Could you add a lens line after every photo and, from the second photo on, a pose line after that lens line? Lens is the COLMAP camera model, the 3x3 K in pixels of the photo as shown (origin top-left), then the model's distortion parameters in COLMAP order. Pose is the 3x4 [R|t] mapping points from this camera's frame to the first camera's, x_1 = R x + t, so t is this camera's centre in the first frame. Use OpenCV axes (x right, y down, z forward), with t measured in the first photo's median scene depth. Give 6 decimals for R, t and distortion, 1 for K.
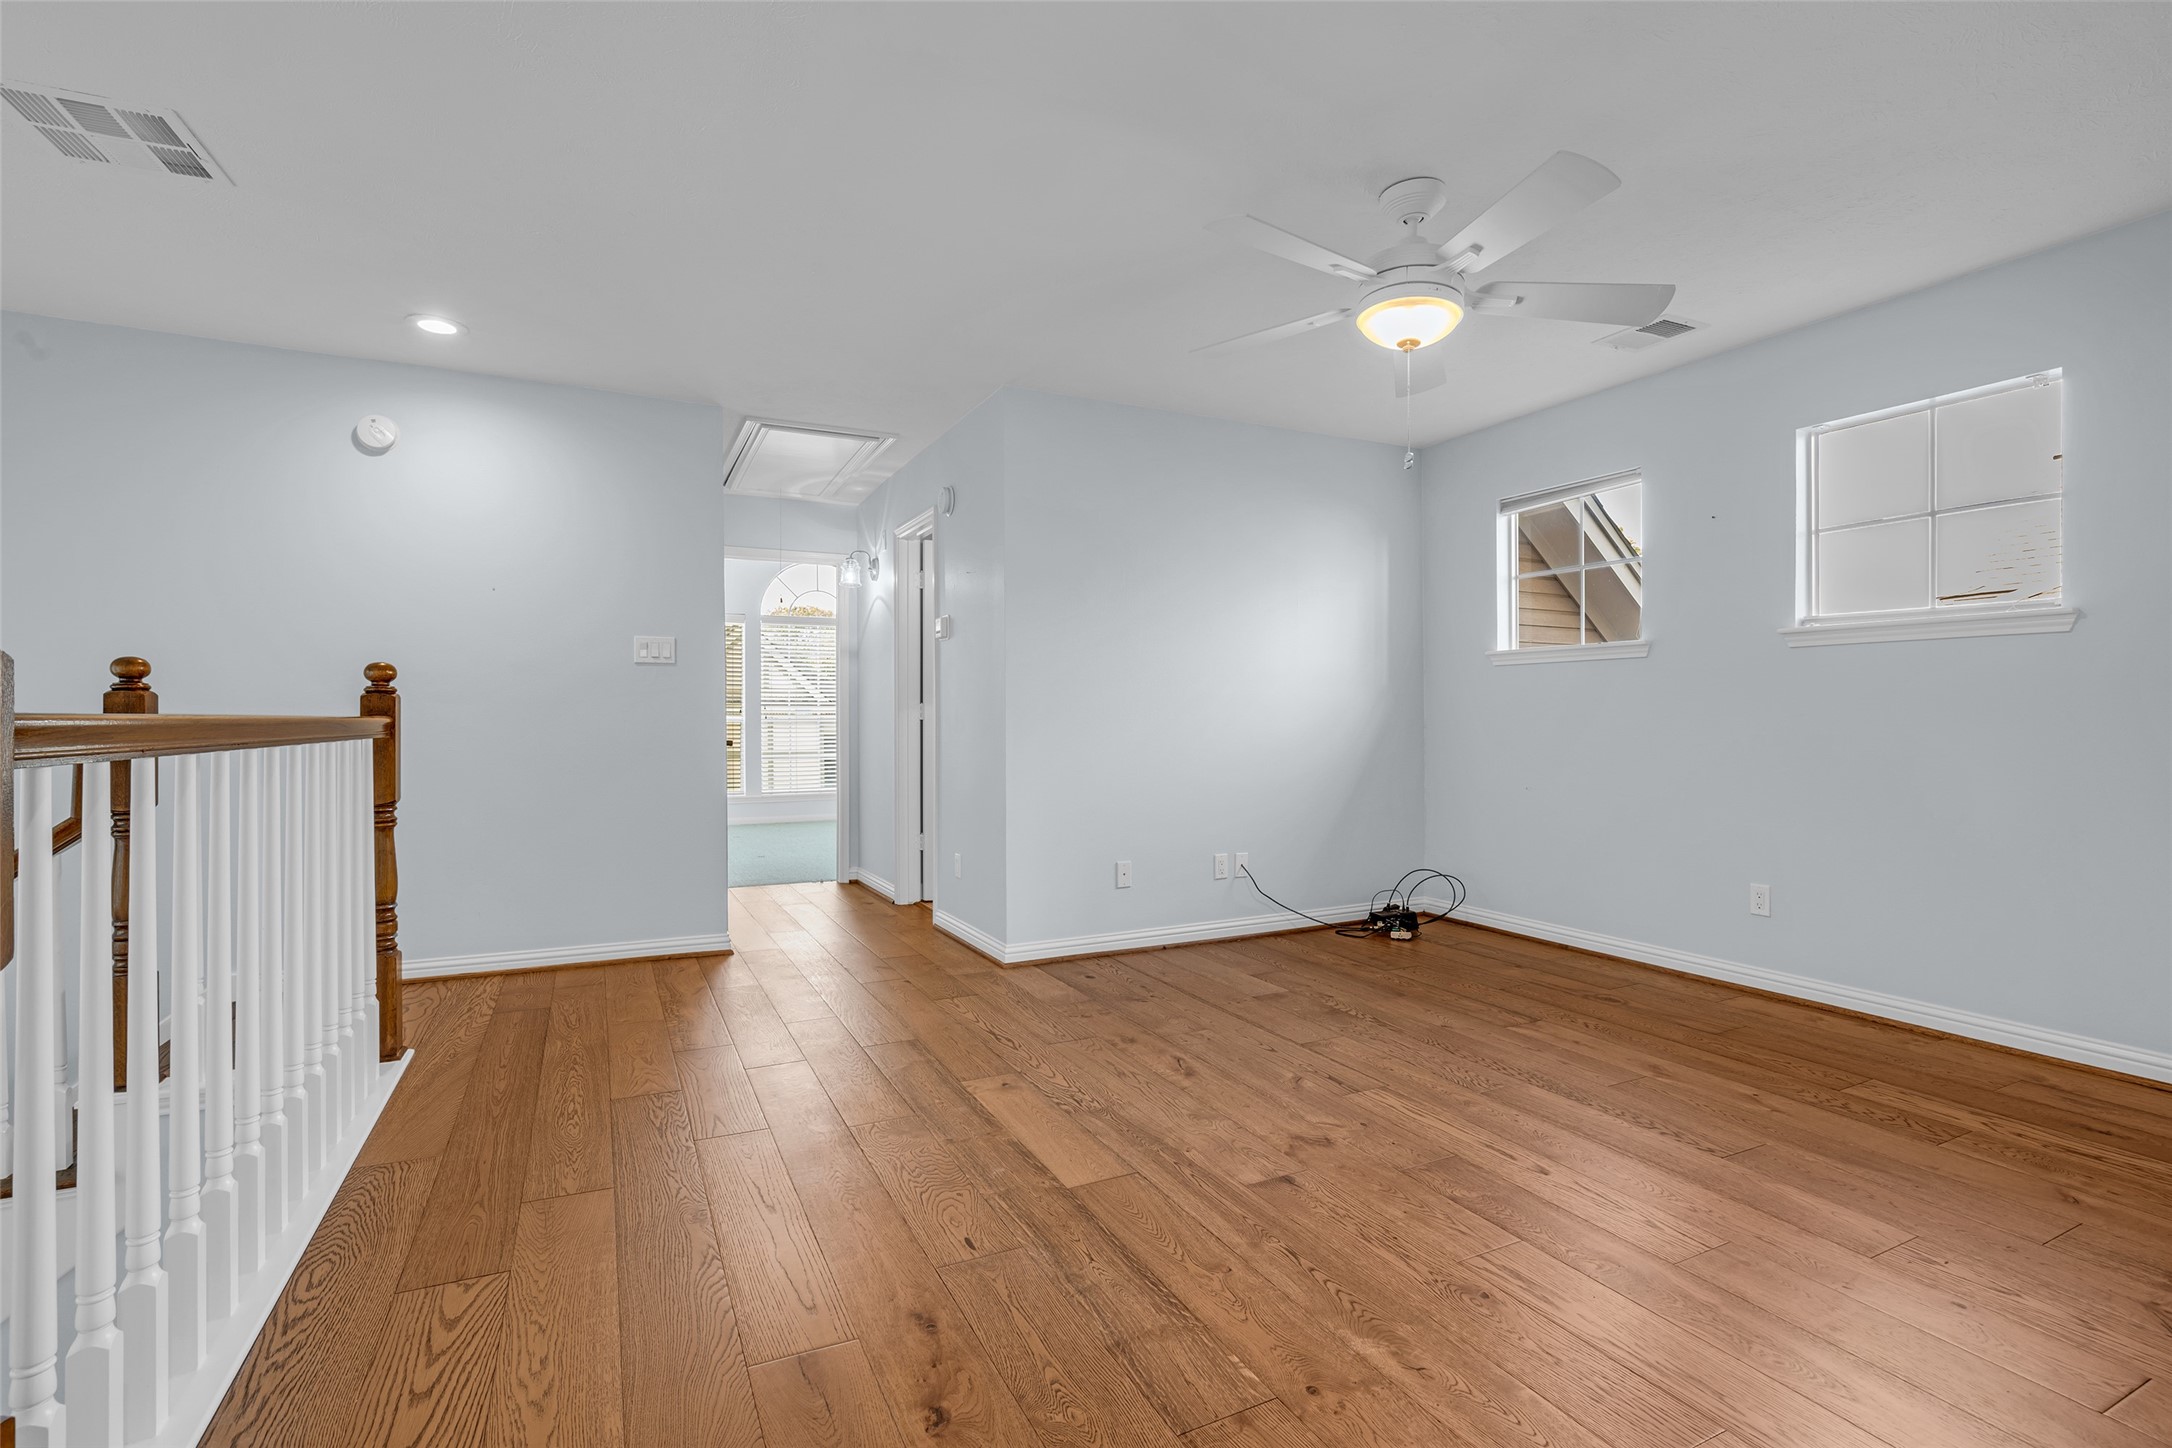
lens RADIAL K [[993.2, 0, 1085.1], [0, 993.2, 731.3], [0, 0, 1]] dist [-0.016123, 0.003695]
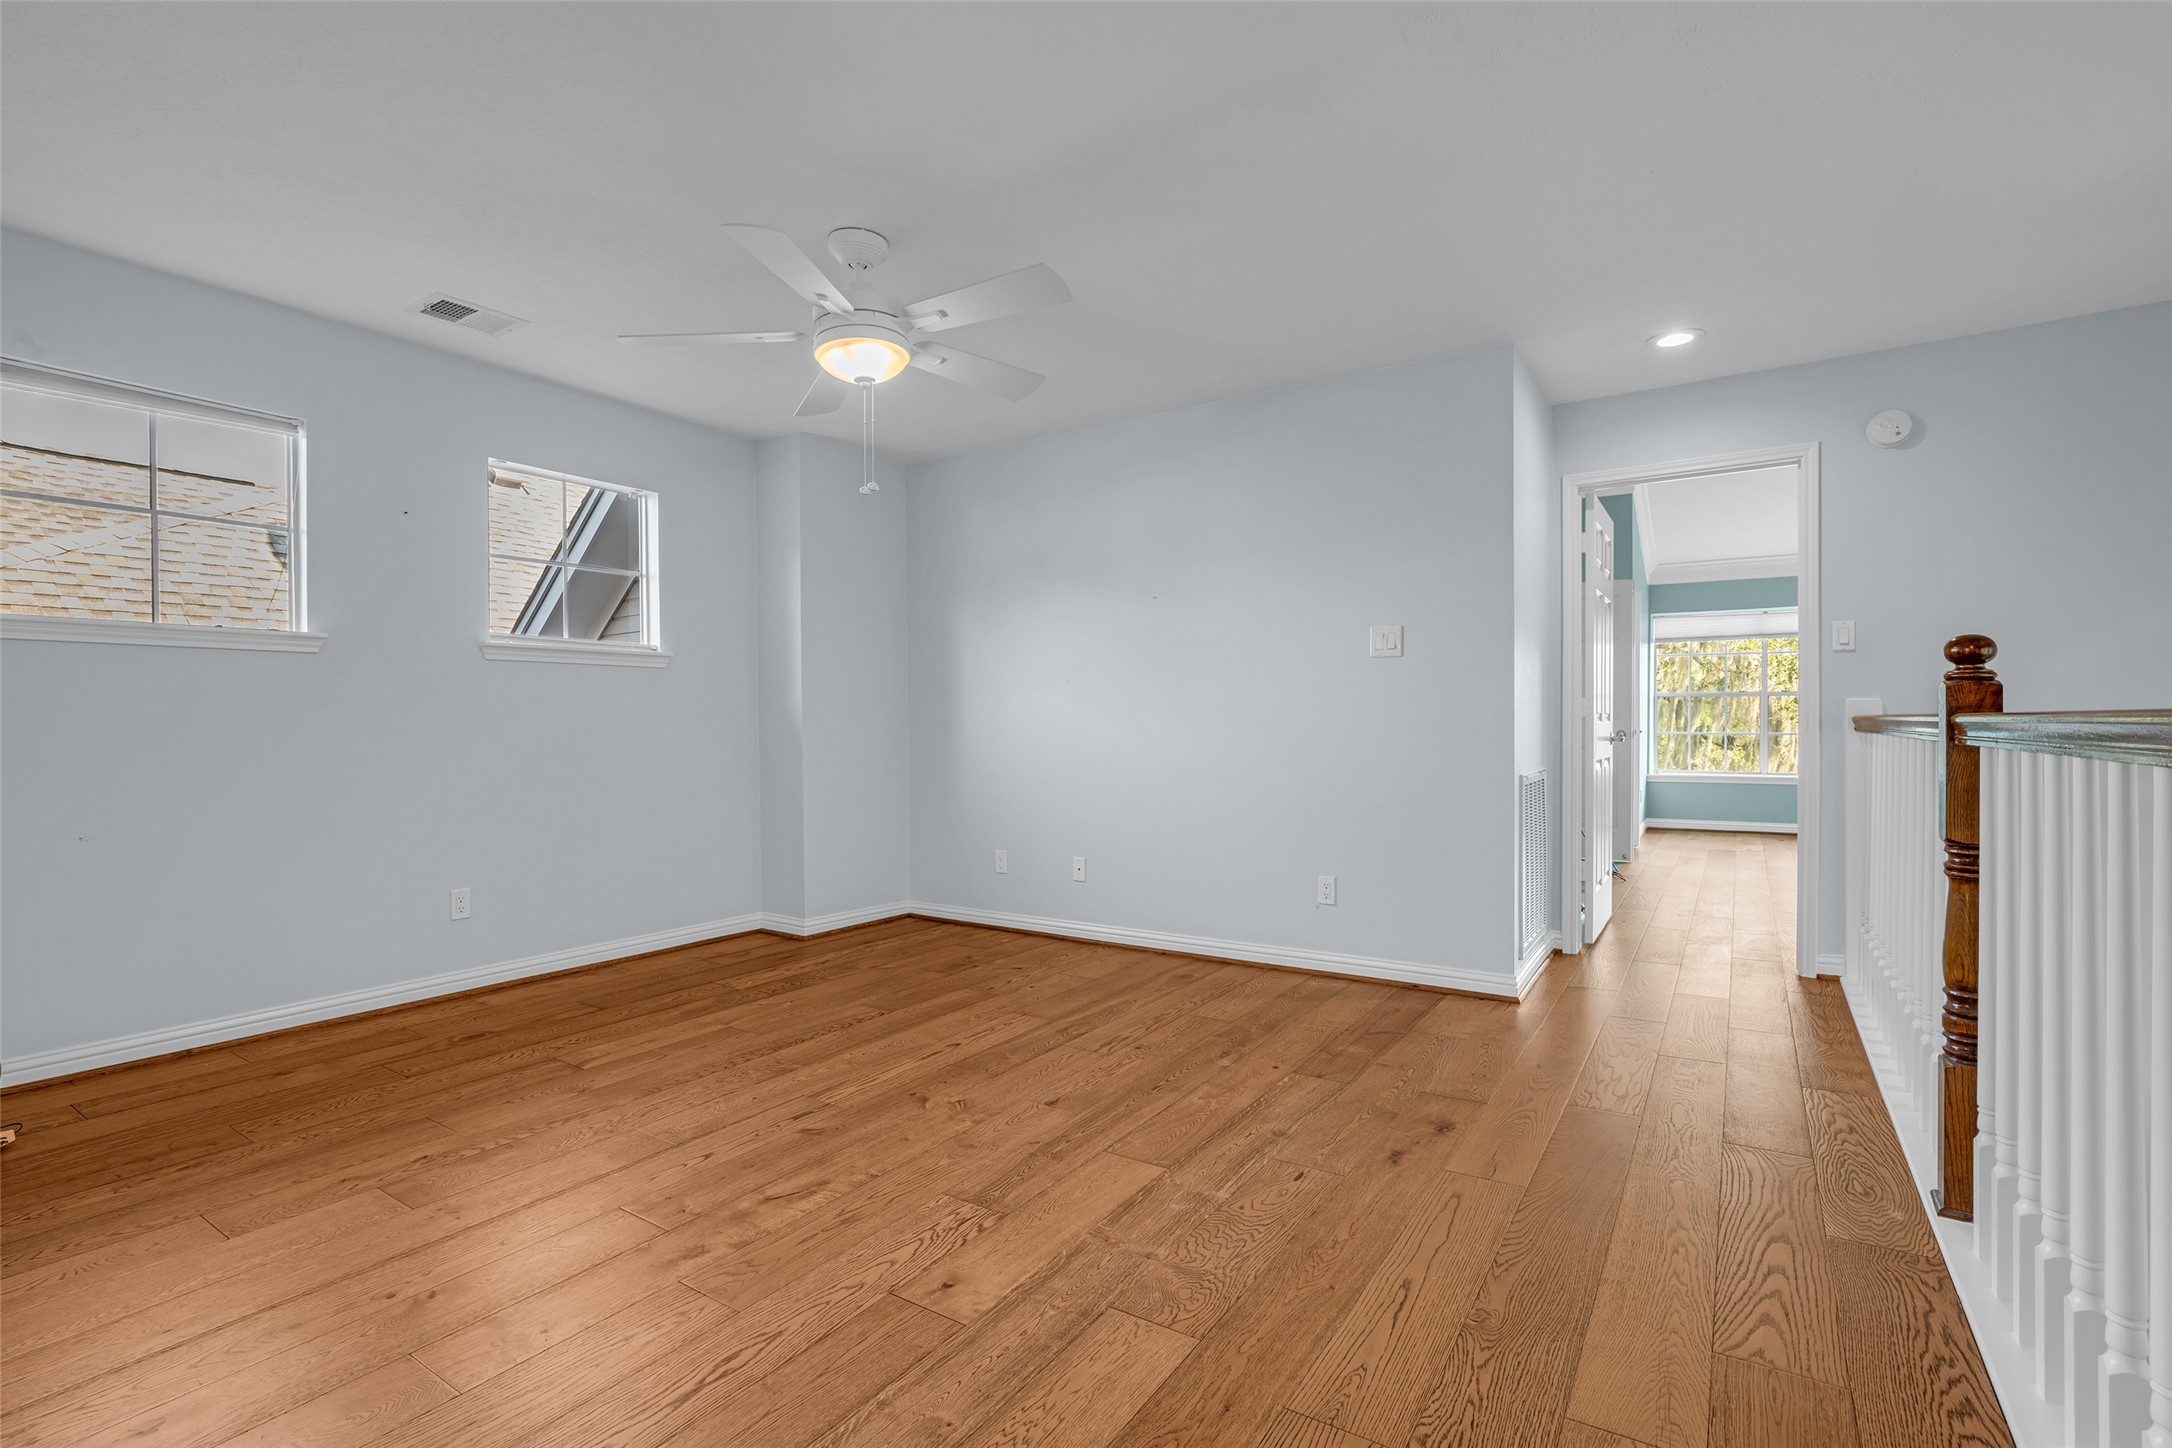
lens RADIAL K [[993.2, 0, 1085.1], [0, 993.2, 731.3], [0, 0, 1]] dist [-0.016123, 0.003695]
pose [[-0.501649, -0.004122, 0.865062, -0.707677], [0.016905, 0.999751, 0.014567, -0.016543], [-0.864906, 0.021931, -0.501454, 1.276974]]
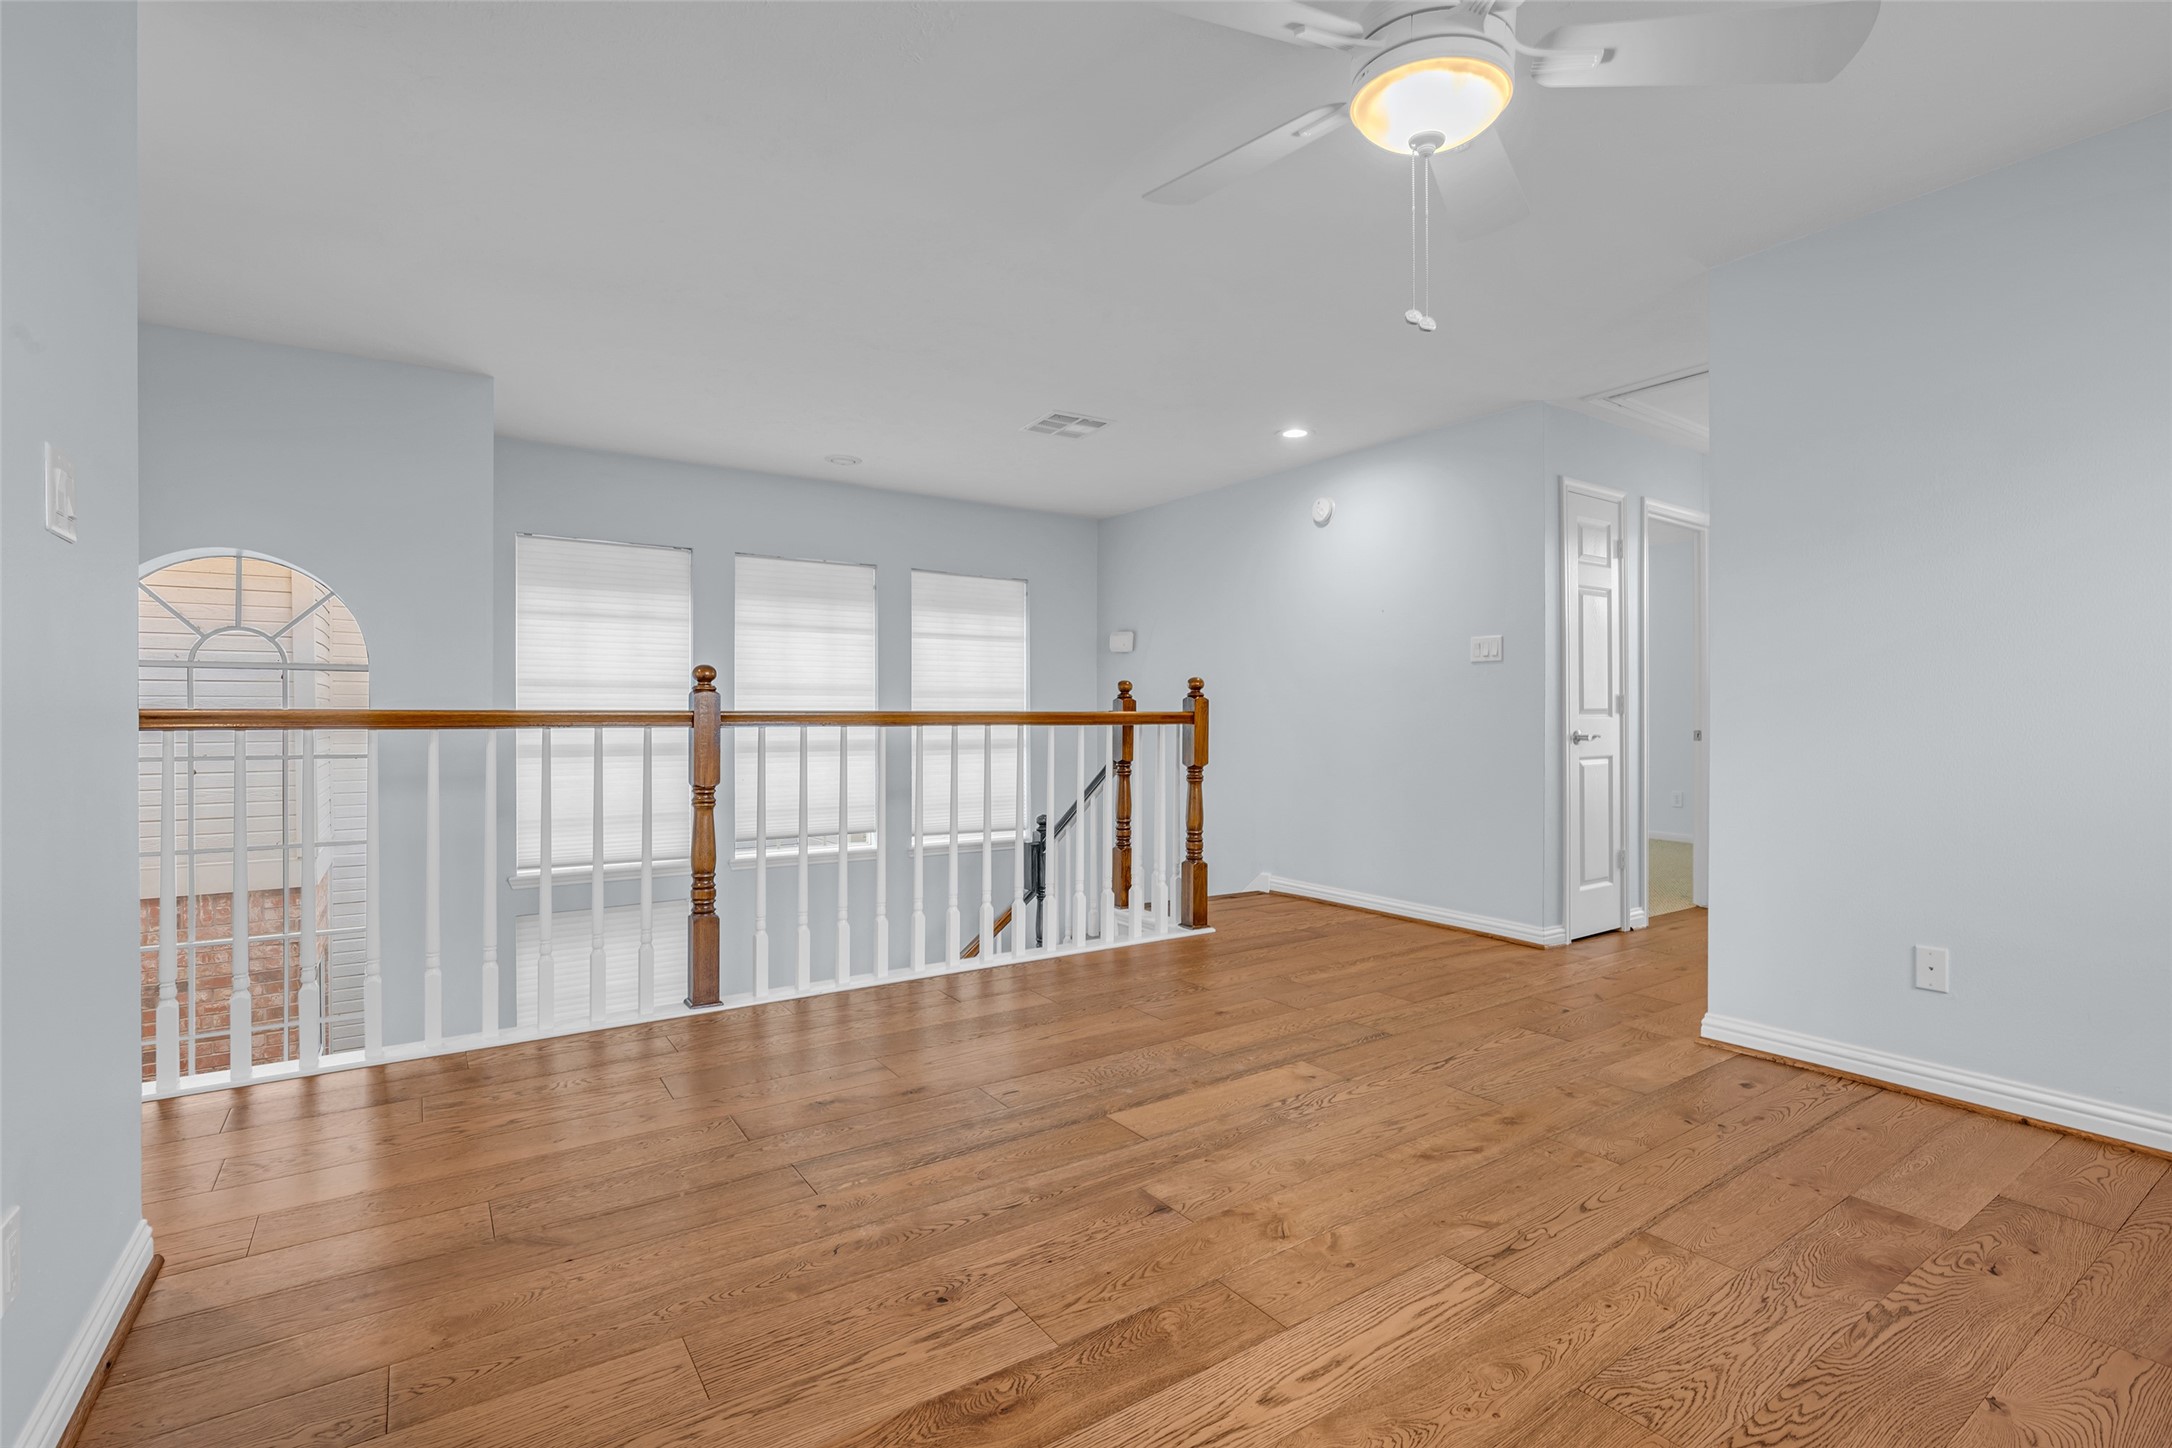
lens RADIAL K [[990.8, 0, 1089.3], [0, 990.8, 743.7], [0, 0, 1]] dist [-0.009877, -0.000077]
pose [[0.140899, 0.029806, -0.989575, 0.897646], [-0.012657, 0.999519, 0.028304, -0.007283], [0.989943, 0.008537, 0.141209, 0.650739]]
